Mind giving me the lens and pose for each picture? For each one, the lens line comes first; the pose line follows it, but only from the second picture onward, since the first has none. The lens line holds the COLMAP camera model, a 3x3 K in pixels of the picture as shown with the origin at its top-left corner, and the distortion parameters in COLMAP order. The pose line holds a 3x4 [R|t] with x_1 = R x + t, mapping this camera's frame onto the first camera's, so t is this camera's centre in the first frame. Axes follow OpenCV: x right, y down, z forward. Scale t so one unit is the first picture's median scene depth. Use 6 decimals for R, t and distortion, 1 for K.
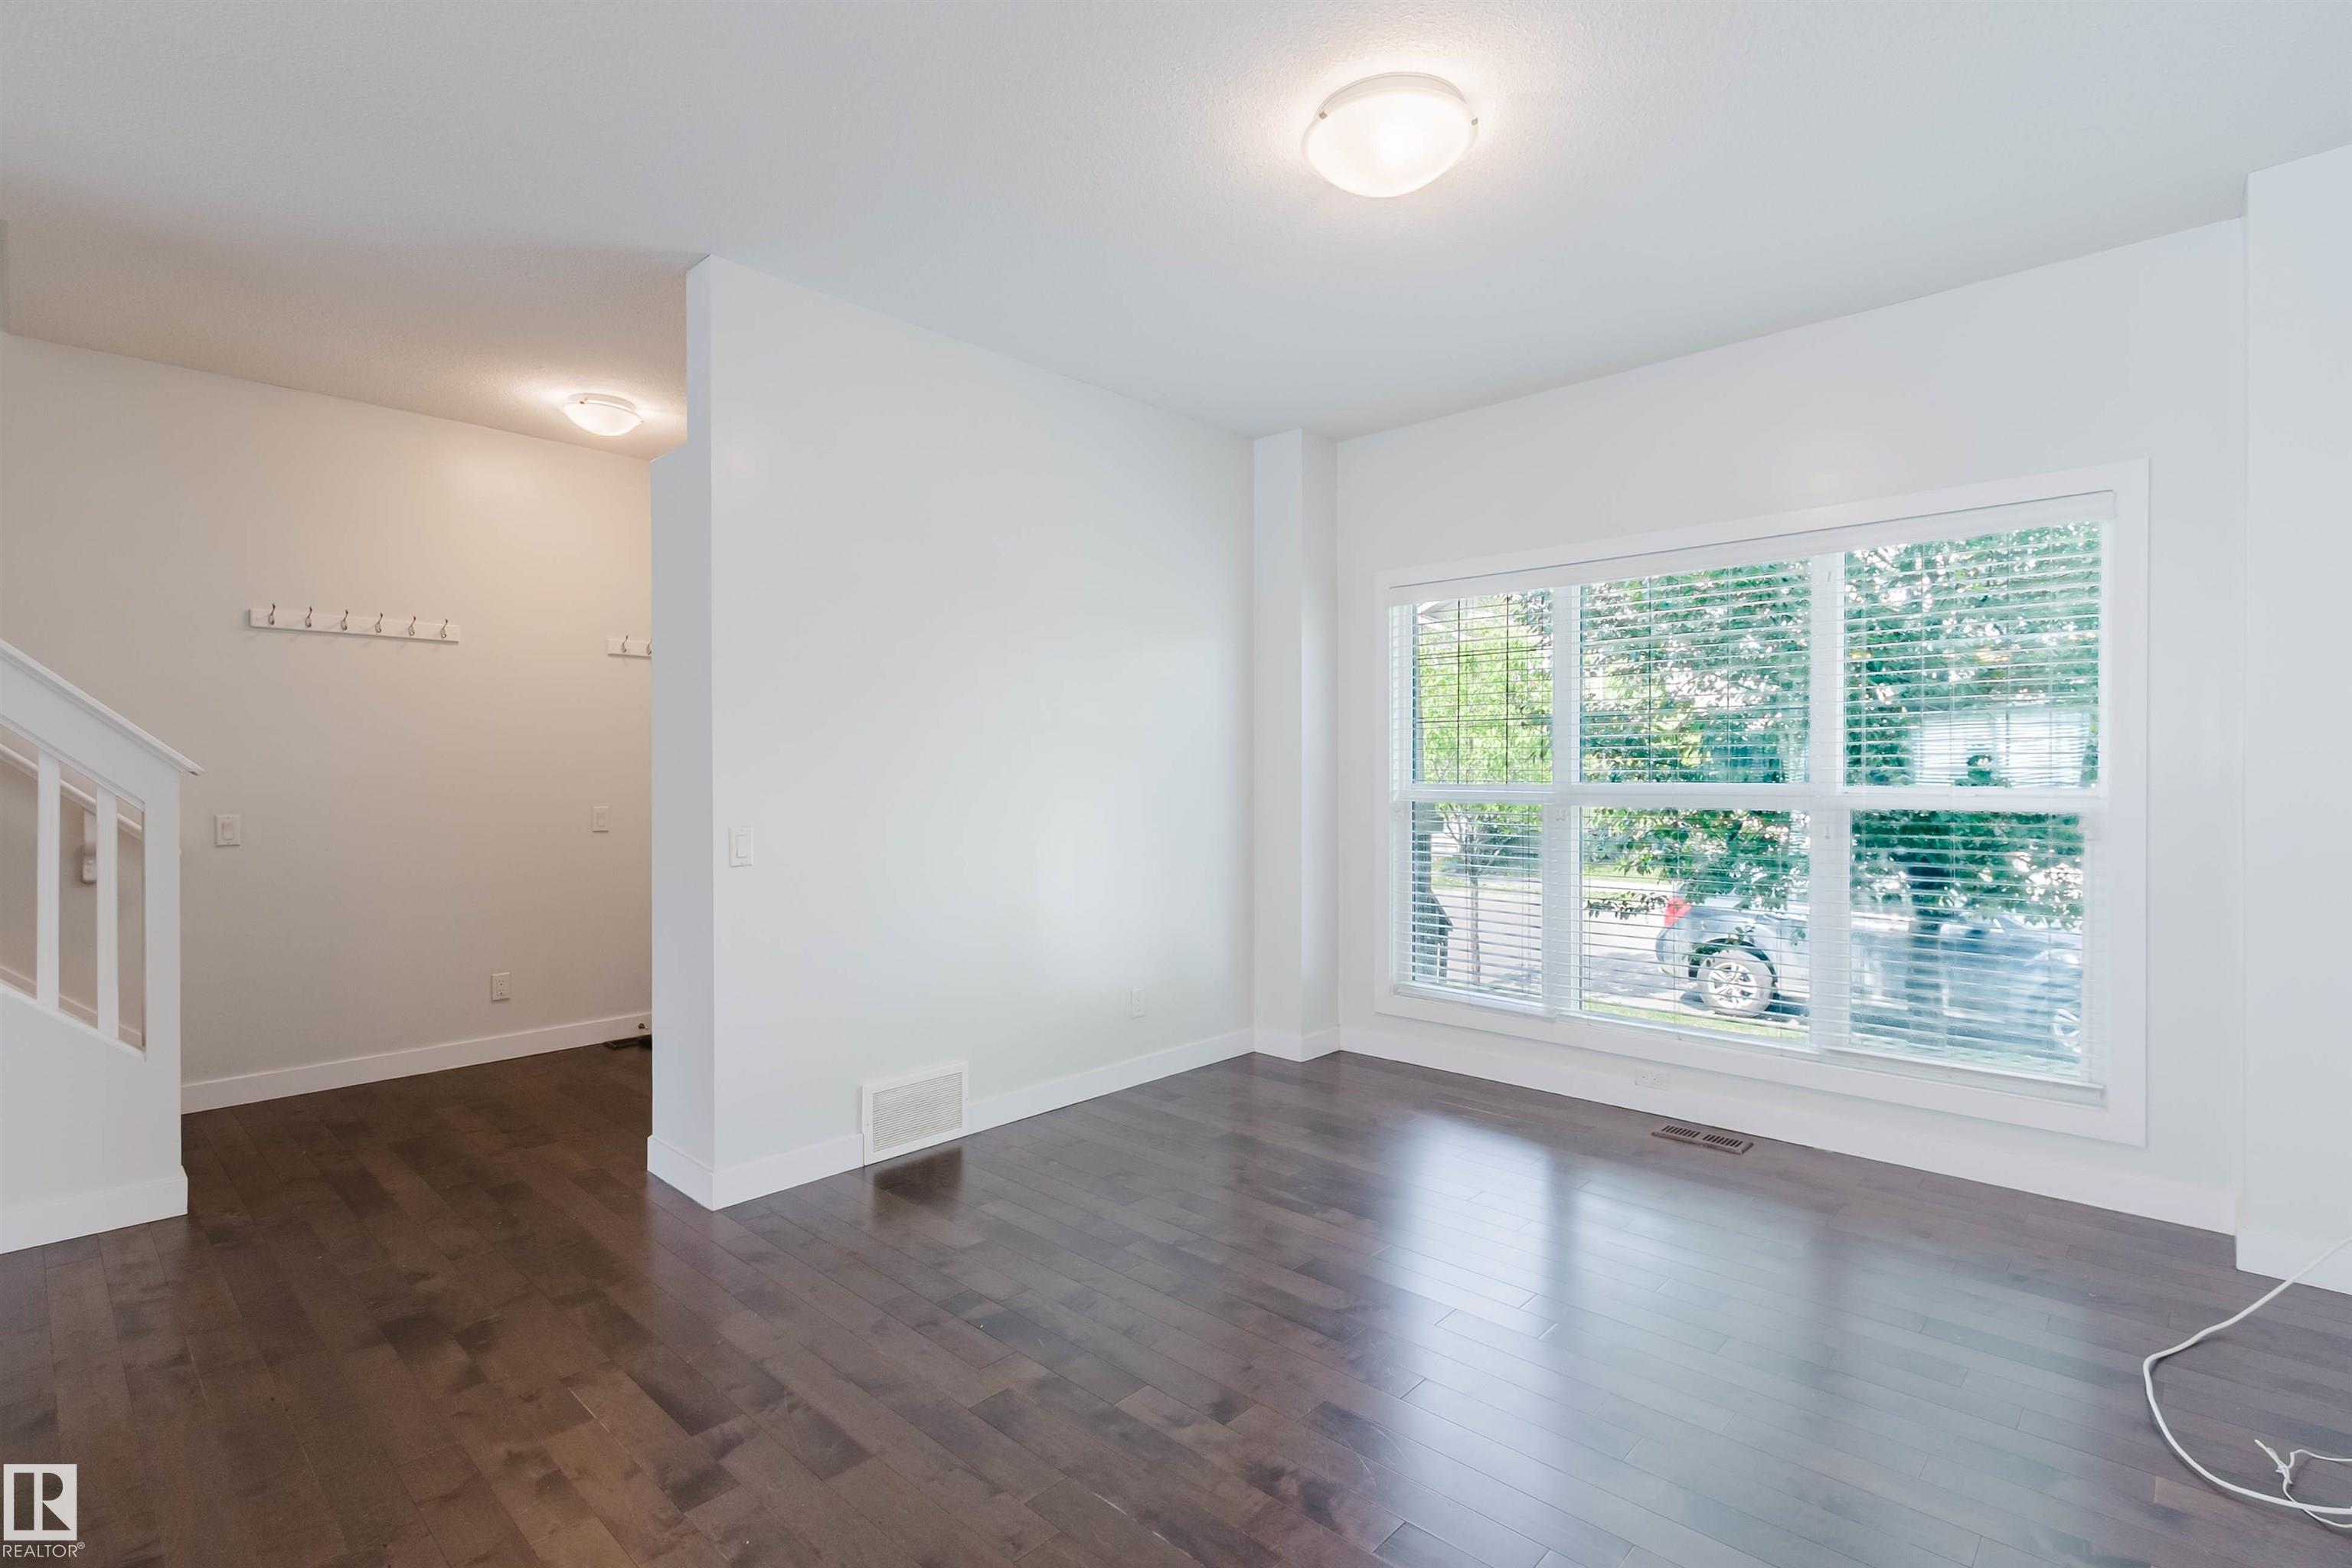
lens RADIAL K [[1096.6, 0, 1176.0], [0, 1096.6, 784.0], [0, 0, 1]] dist [0.003428, 0.000597]
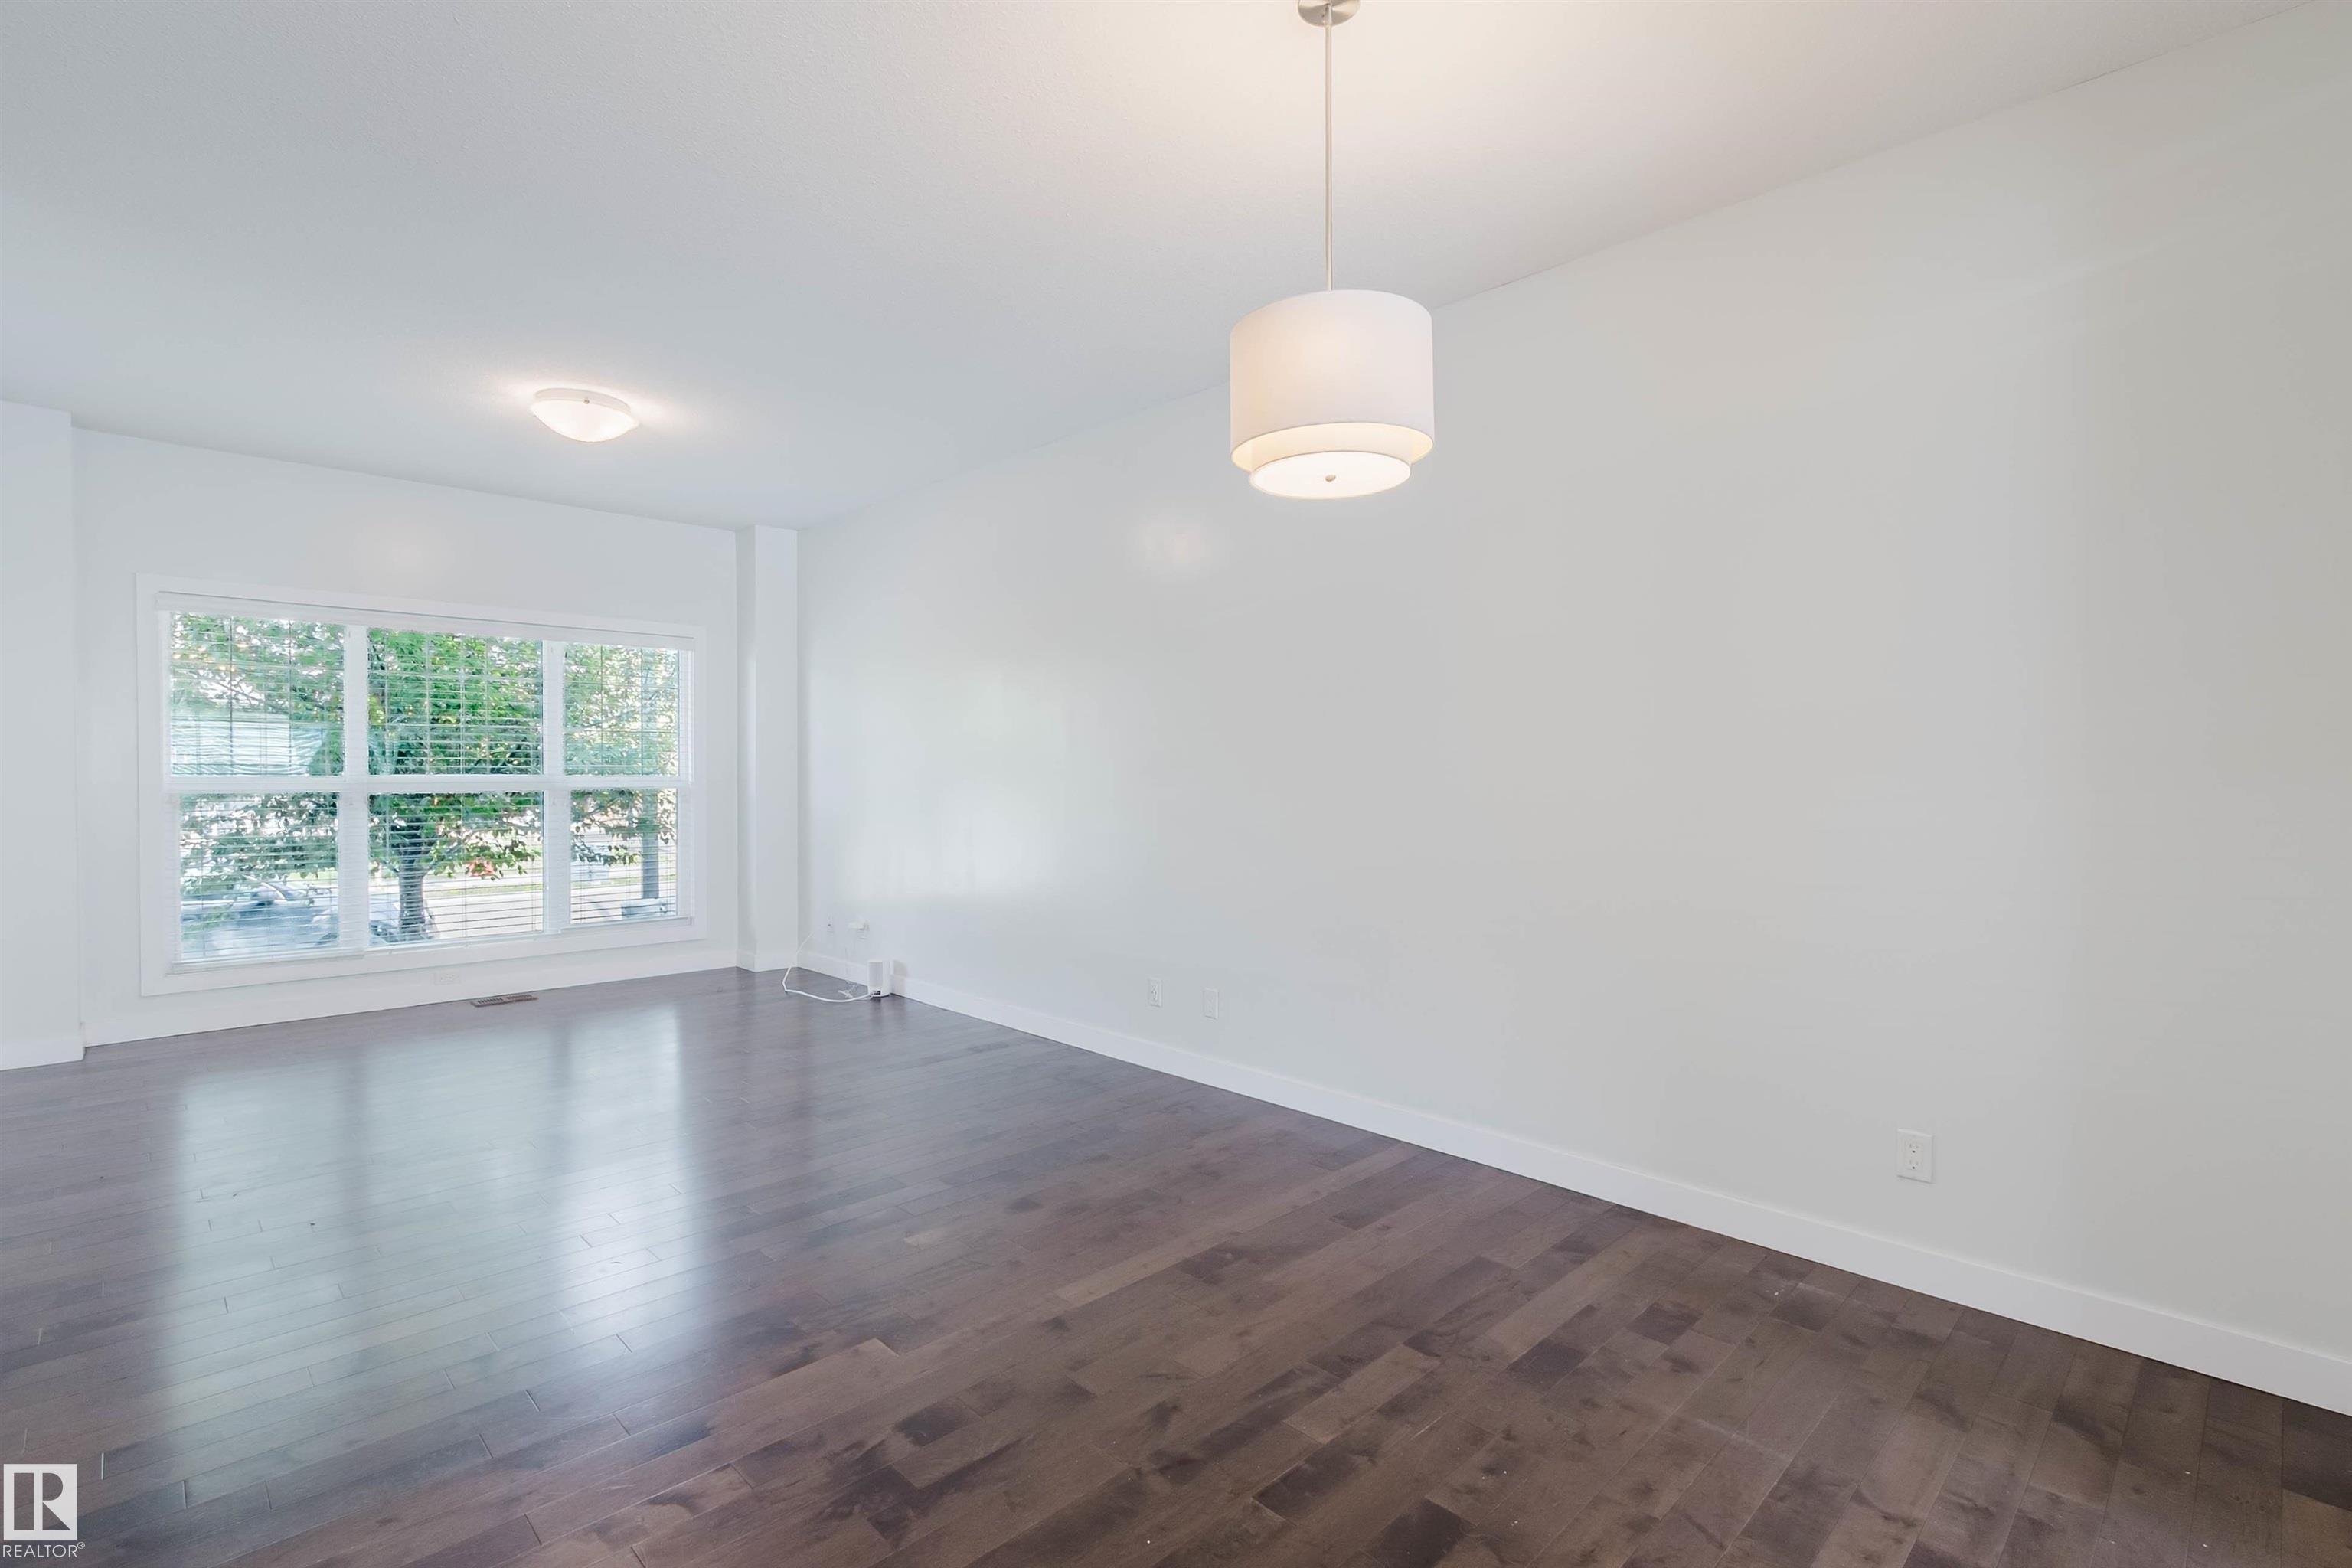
lens RADIAL K [[1077.2, 0, 1167.7], [0, 1077.2, 788.1], [0, 0, 1]] dist [0.002881, 0.000279]
pose [[0.044322, -0.014055, 0.998918, -0.967021], [0.005032, 0.999891, 0.013846, 0.002089], [-0.999005, 0.004413, 0.044388, -0.016503]]
